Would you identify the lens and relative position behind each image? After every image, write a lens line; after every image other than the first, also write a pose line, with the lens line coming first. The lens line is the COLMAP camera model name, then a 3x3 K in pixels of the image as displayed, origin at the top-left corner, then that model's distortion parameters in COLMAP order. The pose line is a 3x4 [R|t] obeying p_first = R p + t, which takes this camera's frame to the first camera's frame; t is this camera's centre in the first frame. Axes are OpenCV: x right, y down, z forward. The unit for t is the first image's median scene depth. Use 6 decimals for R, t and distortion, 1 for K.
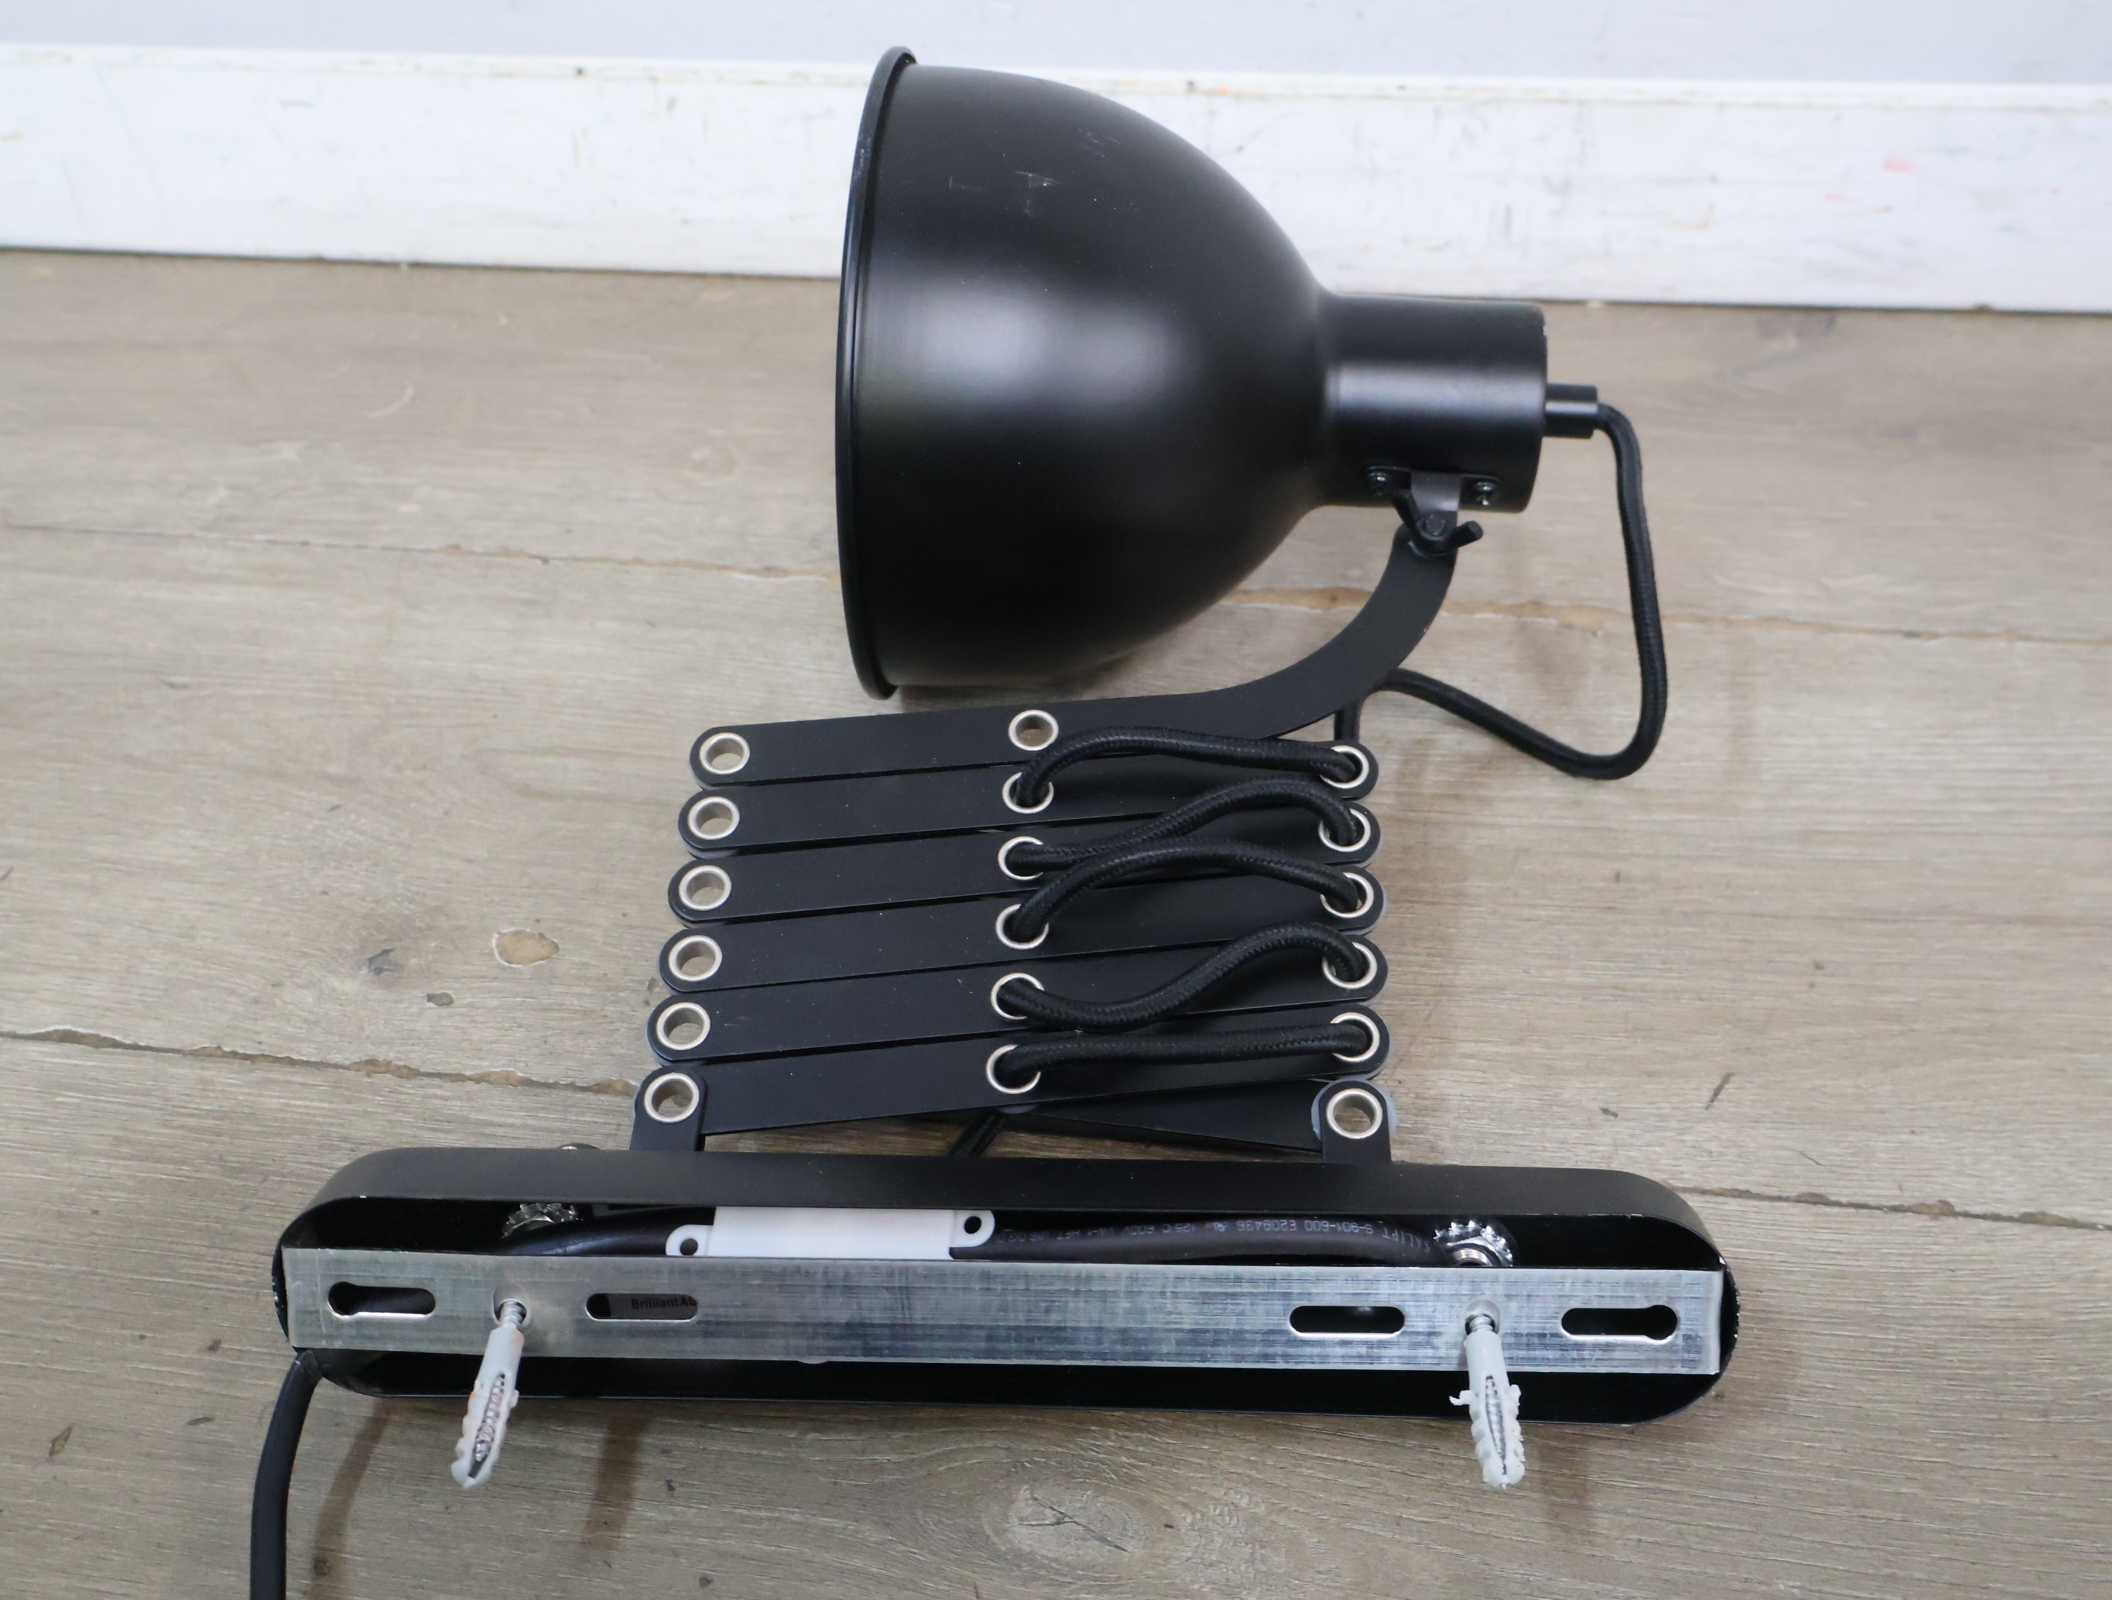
lens RADIAL K [[2260.8, 0, 1051.3], [0, 2260.8, 836.9], [0, 0, 1]] dist [0.009327, 0.000000]
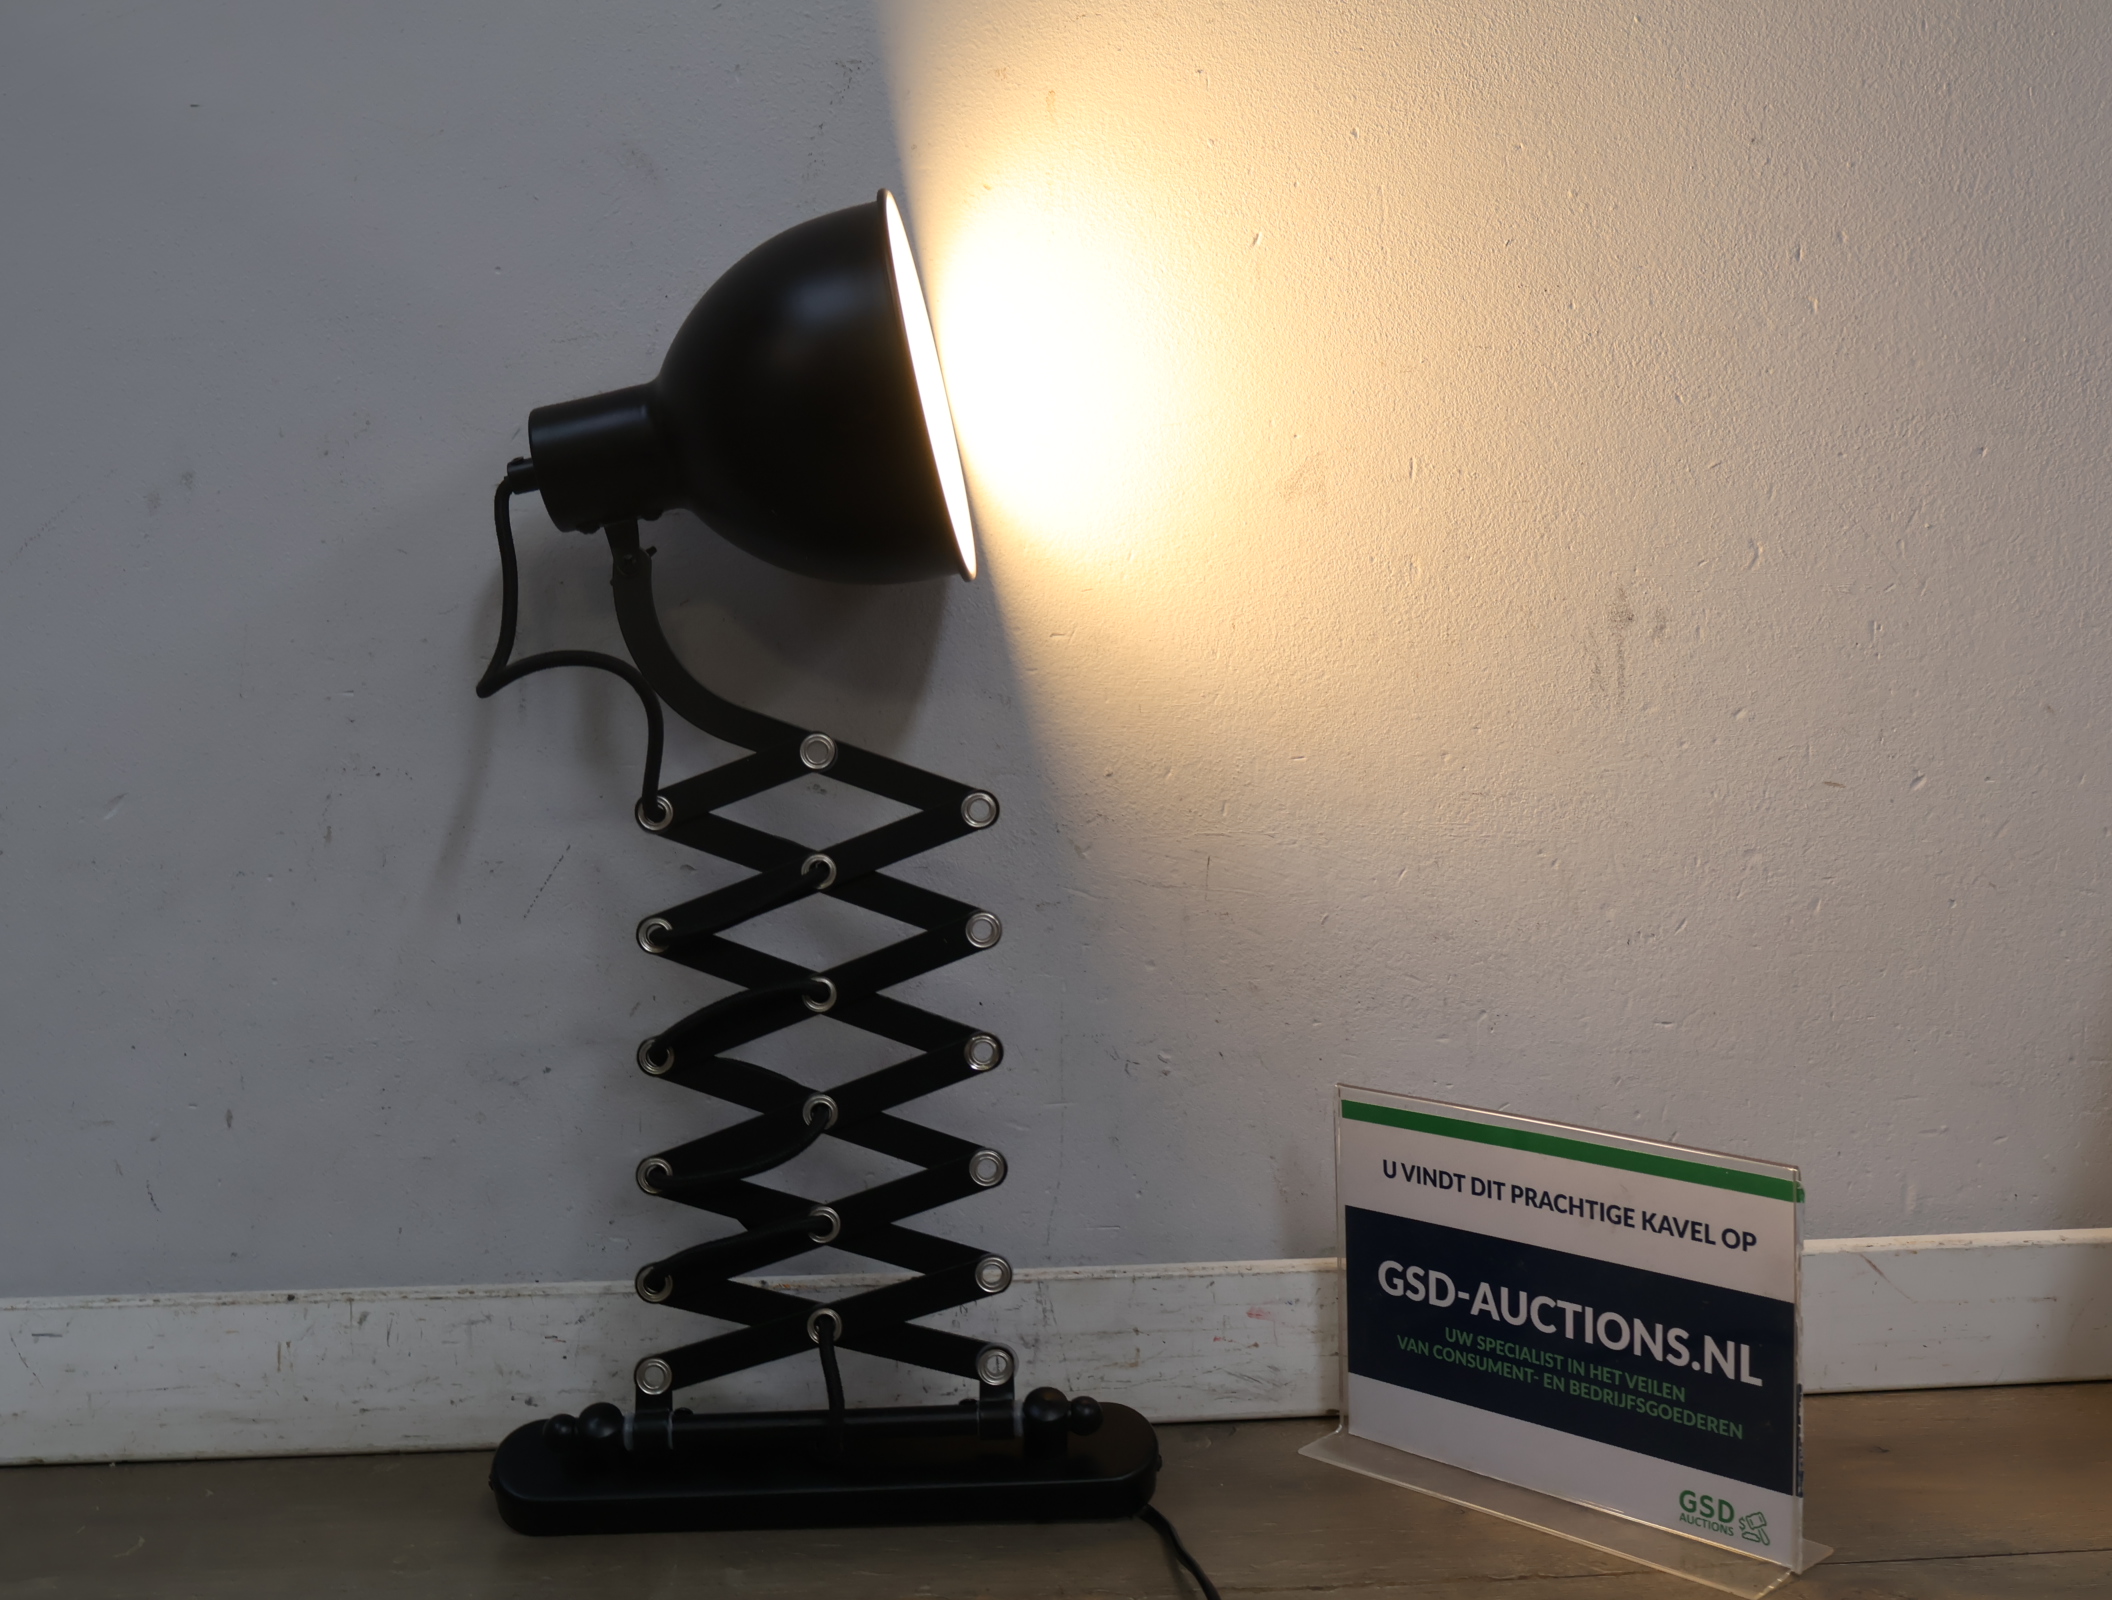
lens RADIAL K [[2506.0, 0, 1044.6], [0, 2506.0, 811.9], [0, 0, 1]] dist [-0.001492, 0.000000]
pose [[0.970456, 0.014657, 0.240831, -0.178537], [0.128235, 0.814172, -0.566285, 0.398116], [-0.204378, 0.580438, 0.788239, -0.506759]]
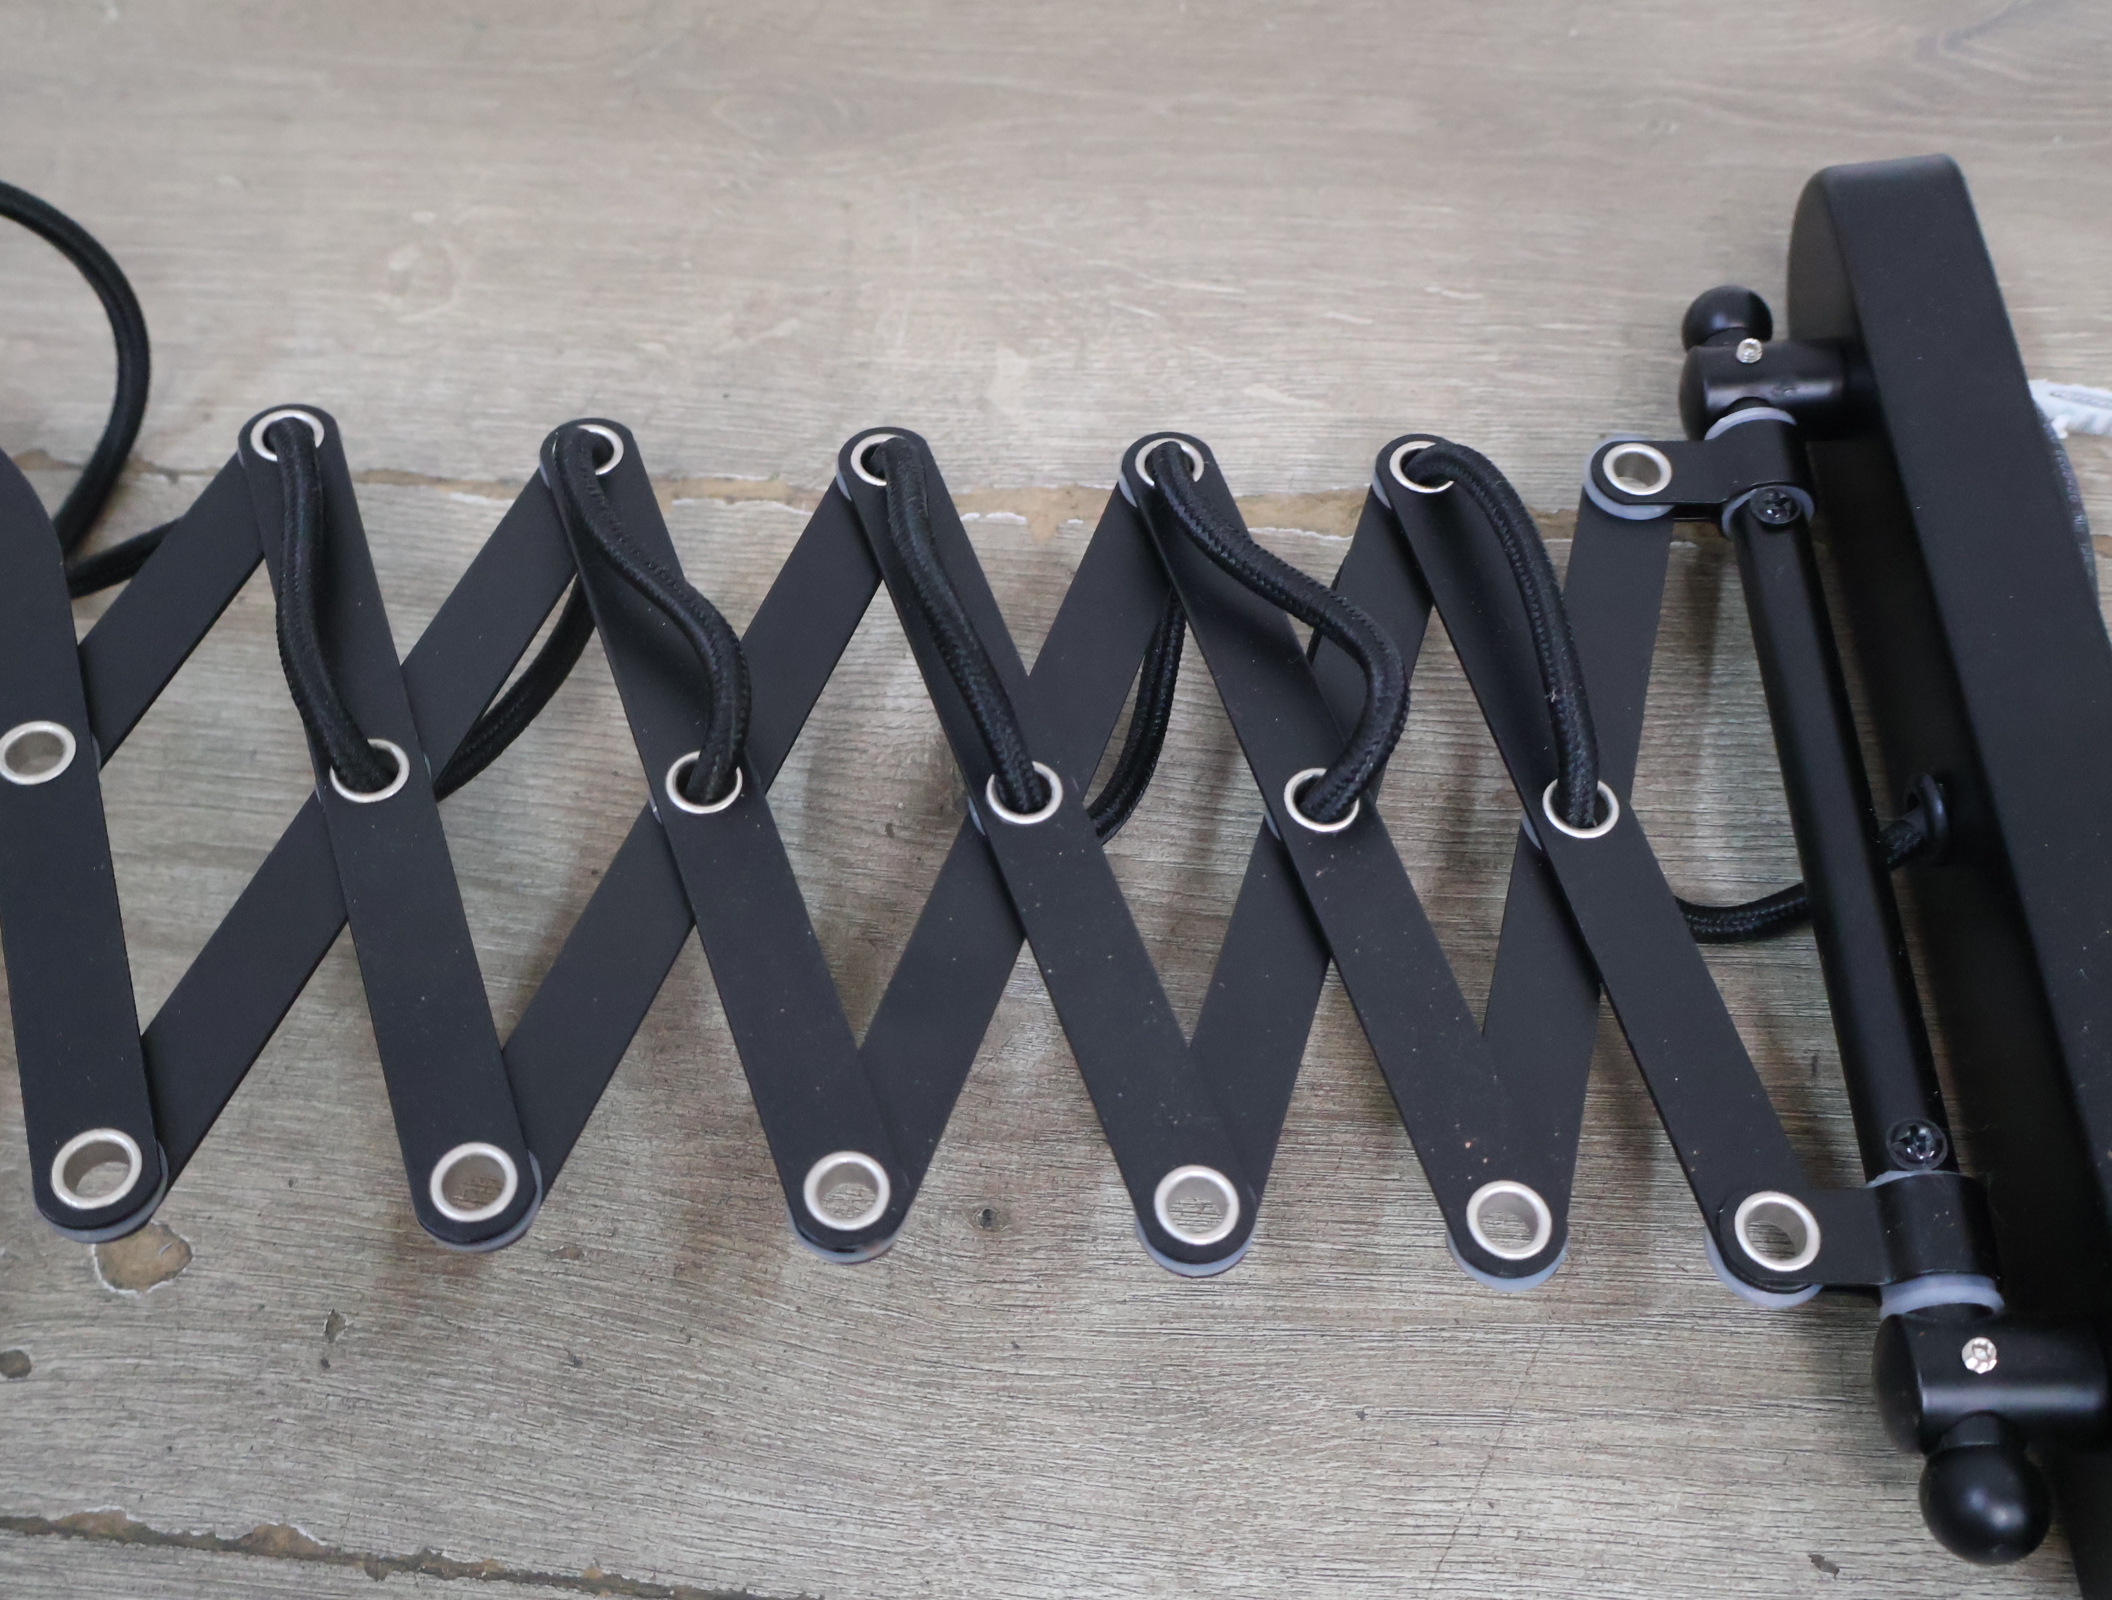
lens RADIAL K [[2260.8, 0, 1046.2], [0, 2260.8, 801.3], [0, 0, 1]] dist [0.009327, 0.000000]
pose [[0.998568, -0.053339, -0.004165, 0.035818], [0.052534, 0.962803, 0.265049, -0.220016], [-0.010127, -0.264888, 0.964226, 0.372385]]
